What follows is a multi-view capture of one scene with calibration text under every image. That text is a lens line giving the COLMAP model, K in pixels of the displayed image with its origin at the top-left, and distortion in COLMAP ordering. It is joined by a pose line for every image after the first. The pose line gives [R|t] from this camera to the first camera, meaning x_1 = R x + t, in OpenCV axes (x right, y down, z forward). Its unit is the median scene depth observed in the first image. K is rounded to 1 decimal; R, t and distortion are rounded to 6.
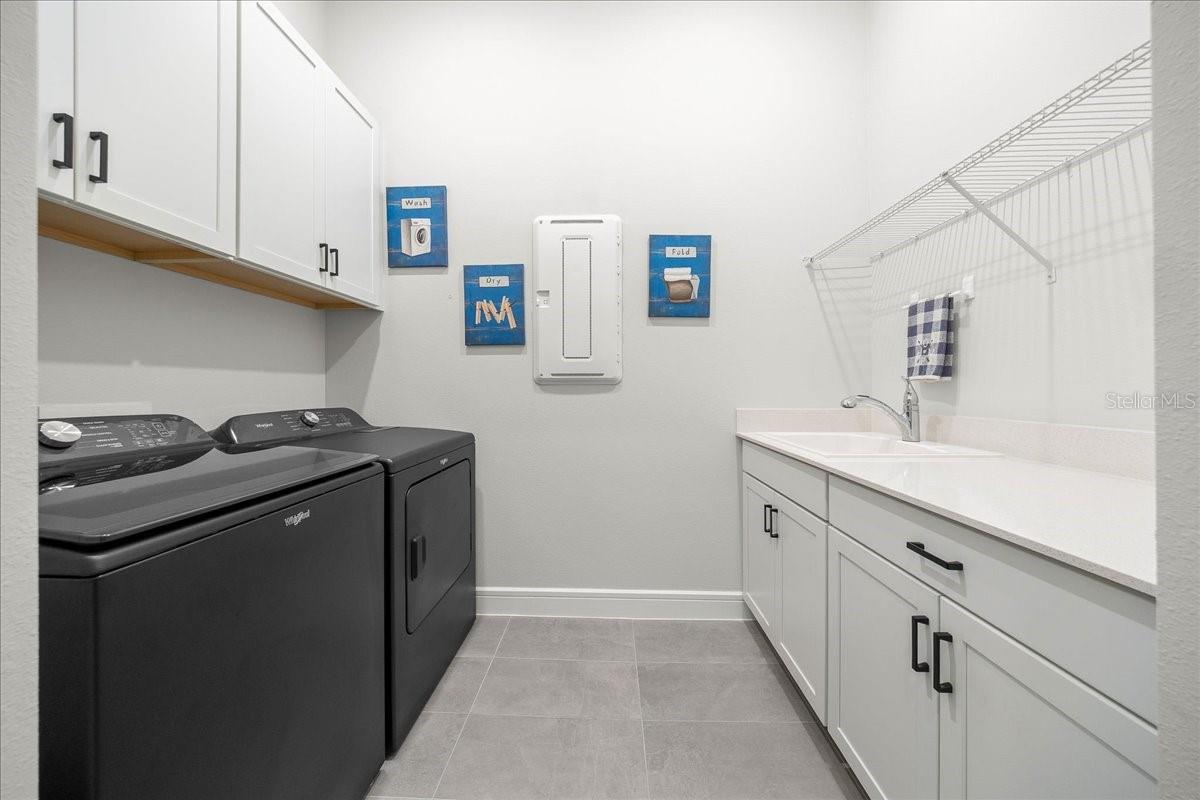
lens RADIAL K [[409.3, 0, 596.7], [0, 409.3, 389.1], [0, 0, 1]] dist [-0.002566, -0.000281]
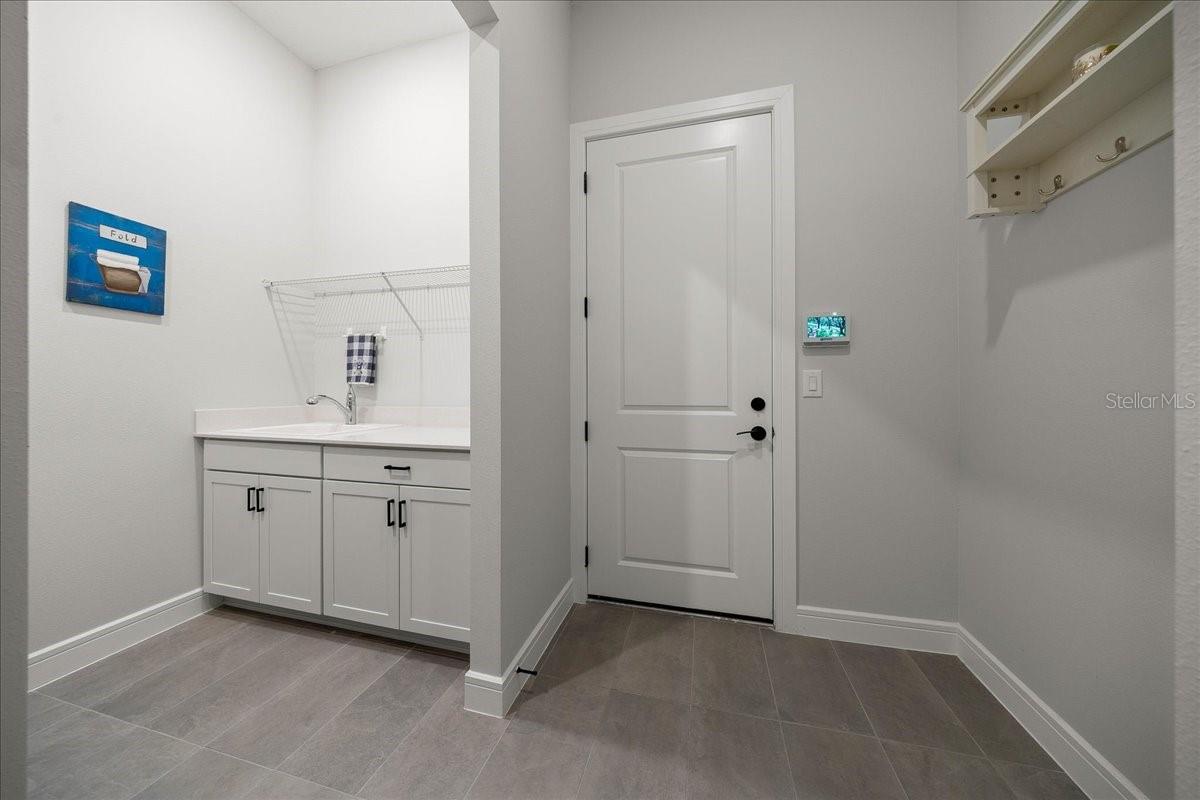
lens RADIAL K [[409.3, 0, 596.7], [0, 409.3, 389.1], [0, 0, 1]] dist [-0.002566, -0.000281]
pose [[0.228602, 0.007443, 0.973491, -0.507594], [0.001777, 0.999966, -0.008063, 0.007690], [-0.973518, 0.003573, 0.228581, -0.249909]]
